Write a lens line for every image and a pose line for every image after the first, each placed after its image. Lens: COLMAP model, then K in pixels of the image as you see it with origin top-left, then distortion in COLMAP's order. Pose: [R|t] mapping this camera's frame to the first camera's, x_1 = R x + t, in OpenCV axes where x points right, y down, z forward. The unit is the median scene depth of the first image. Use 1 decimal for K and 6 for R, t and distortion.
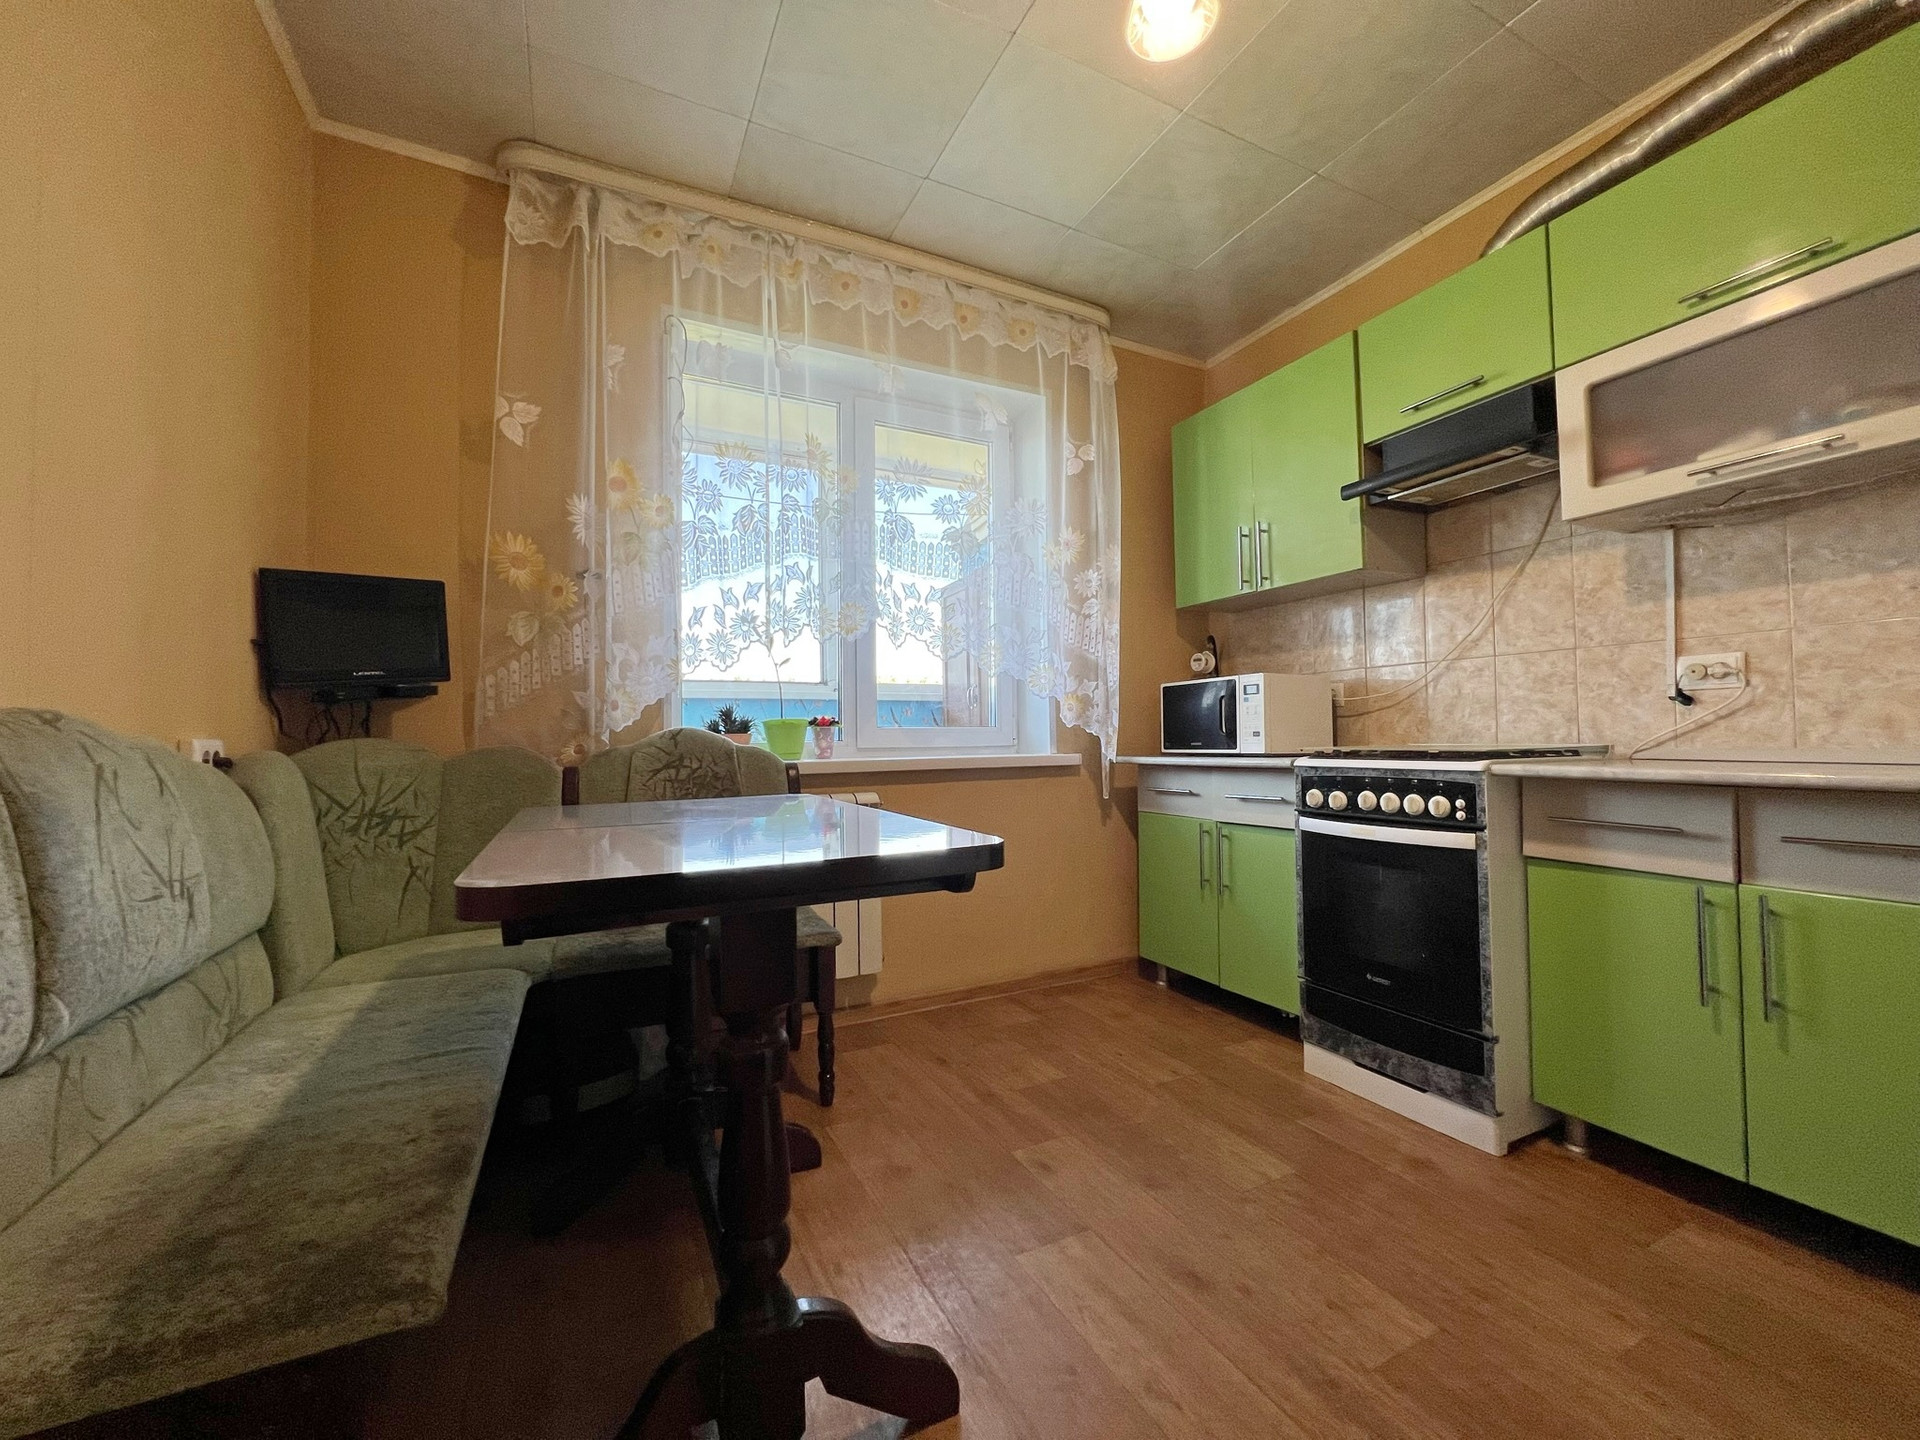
lens RADIAL K [[765.3, 0, 956.7], [0, 765.3, 719.7], [0, 0, 1]] dist [-0.000731, 0.000075]
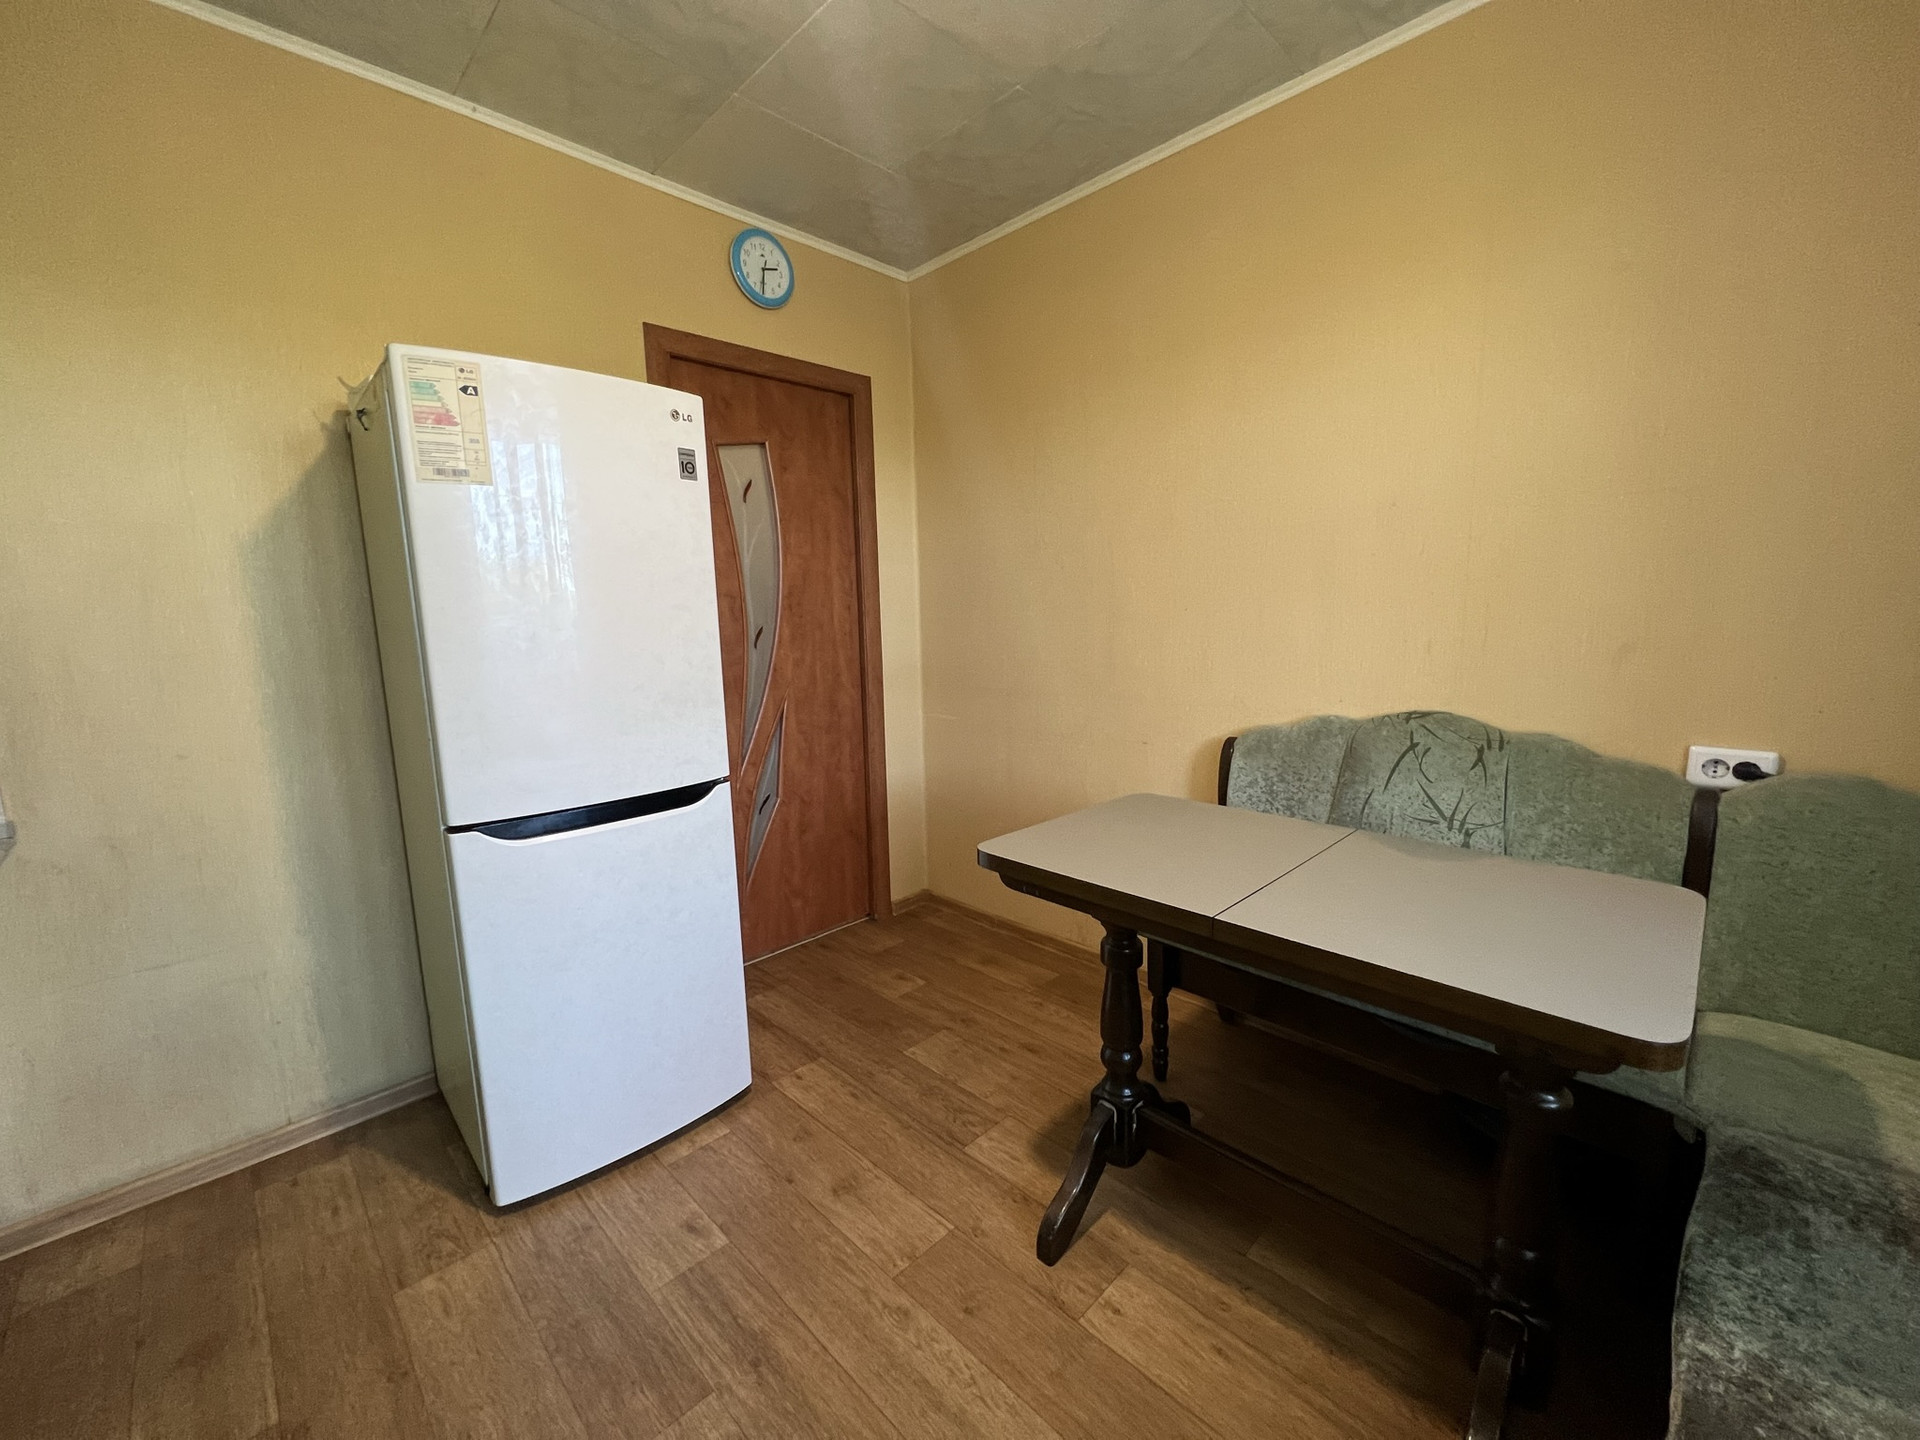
lens RADIAL K [[765.3, 0, 957.4], [0, 765.3, 716.7], [0, 0, 1]] dist [-0.000731, 0.000075]
pose [[-0.947945, 0.079017, -0.308475, 0.280573], [0.043358, 0.991730, 0.120798, -0.144922], [0.315469, 0.101135, -0.943531, 1.222881]]
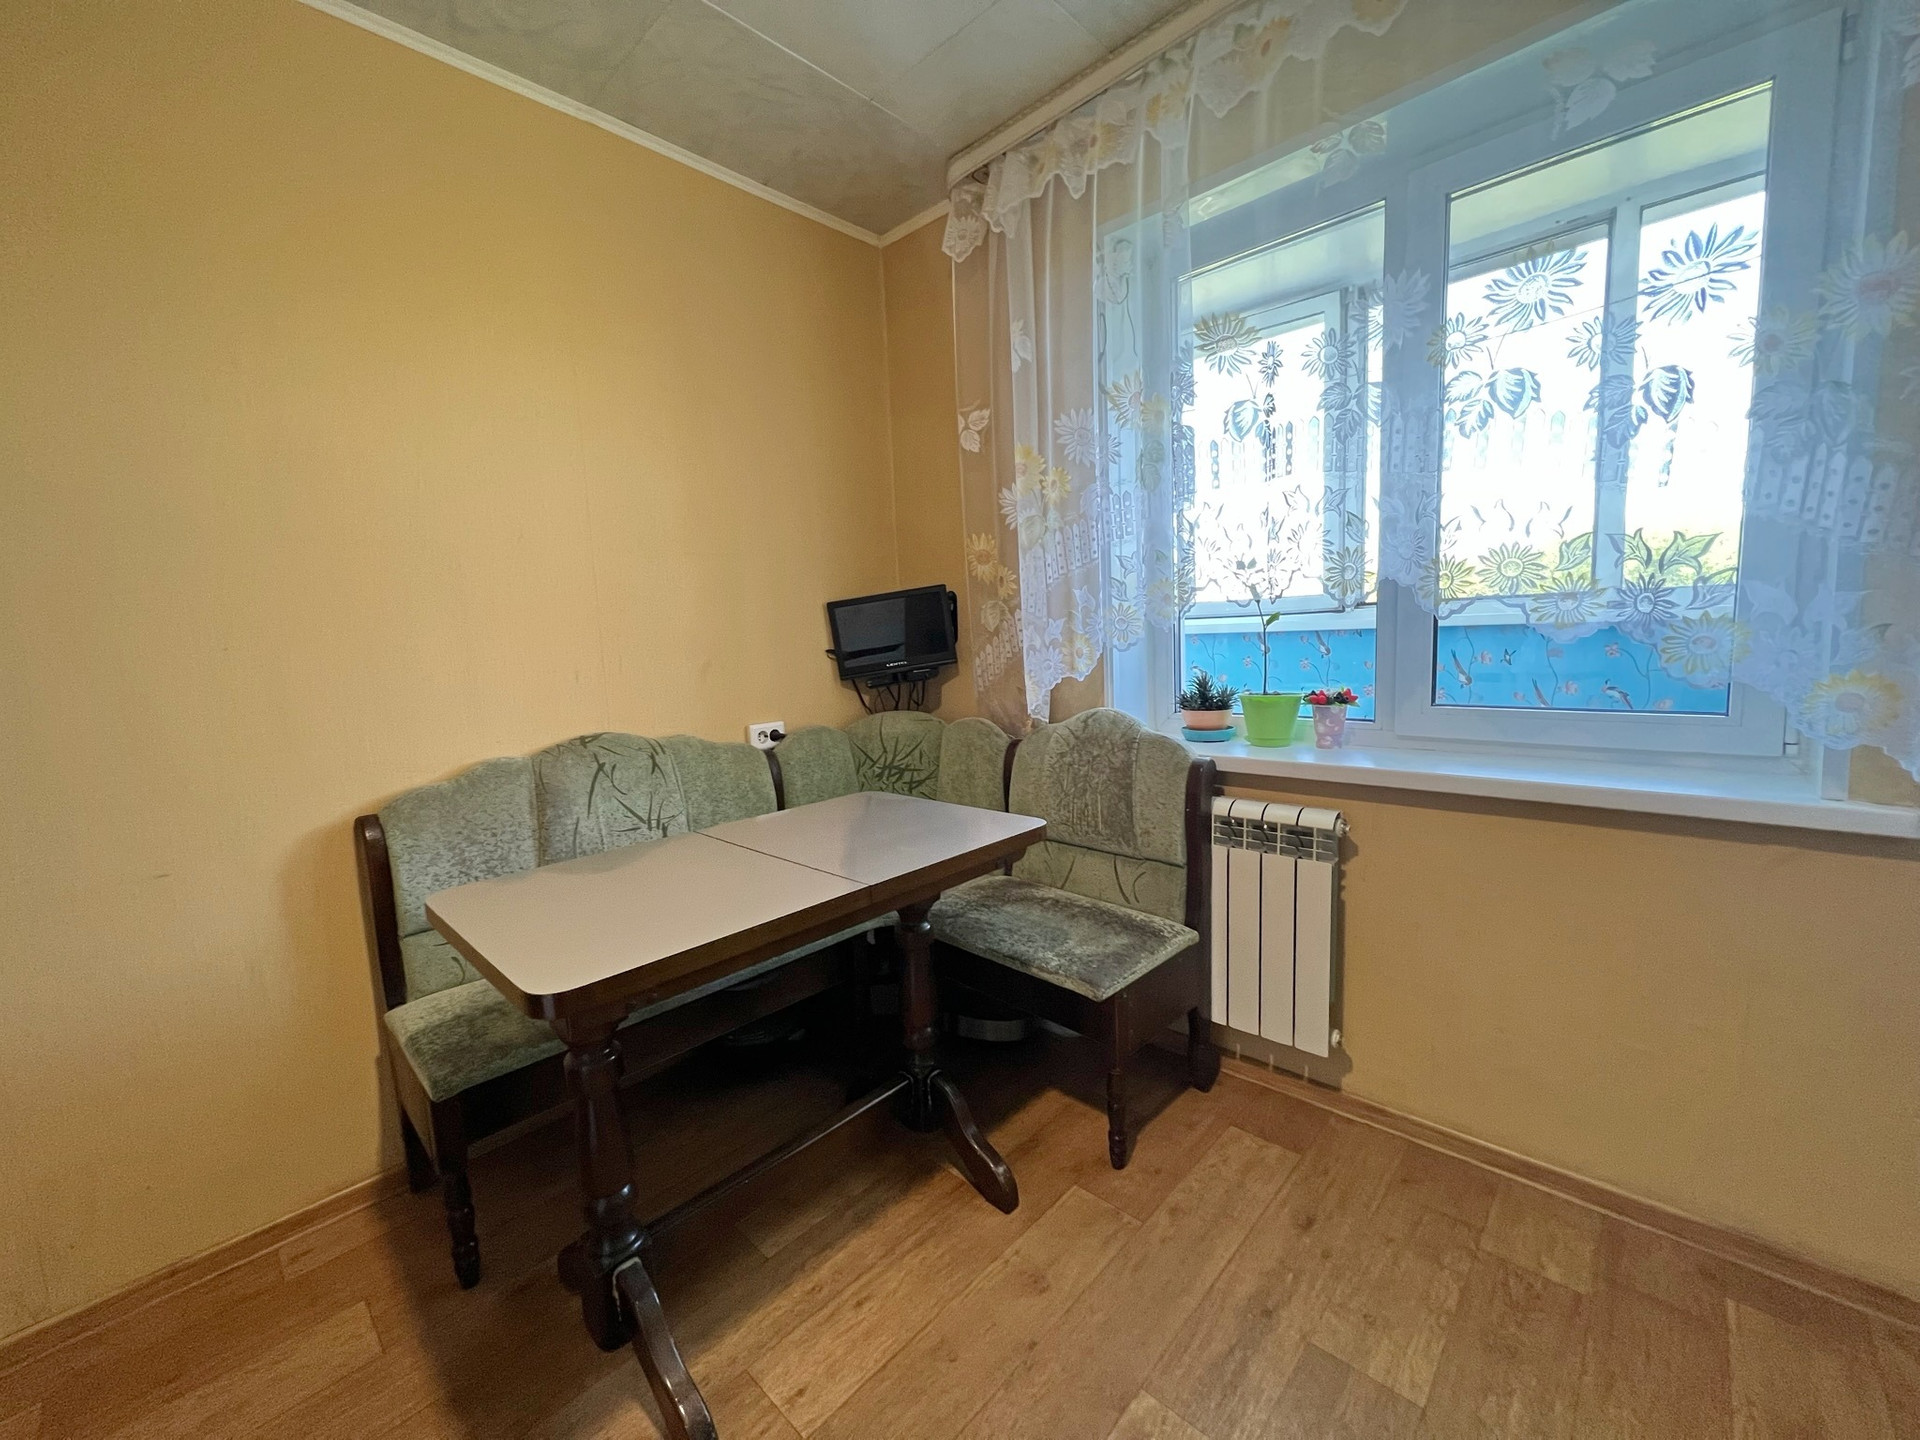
lens RADIAL K [[765.3, 0, 955.0], [0, 765.3, 720.0], [0, 0, 1]] dist [-0.000731, 0.000075]
pose [[0.341324, 0.108258, -0.933690, 0.549732], [0.062257, 0.988560, 0.137379, -0.139015], [0.937881, -0.105020, 0.330680, 0.610124]]
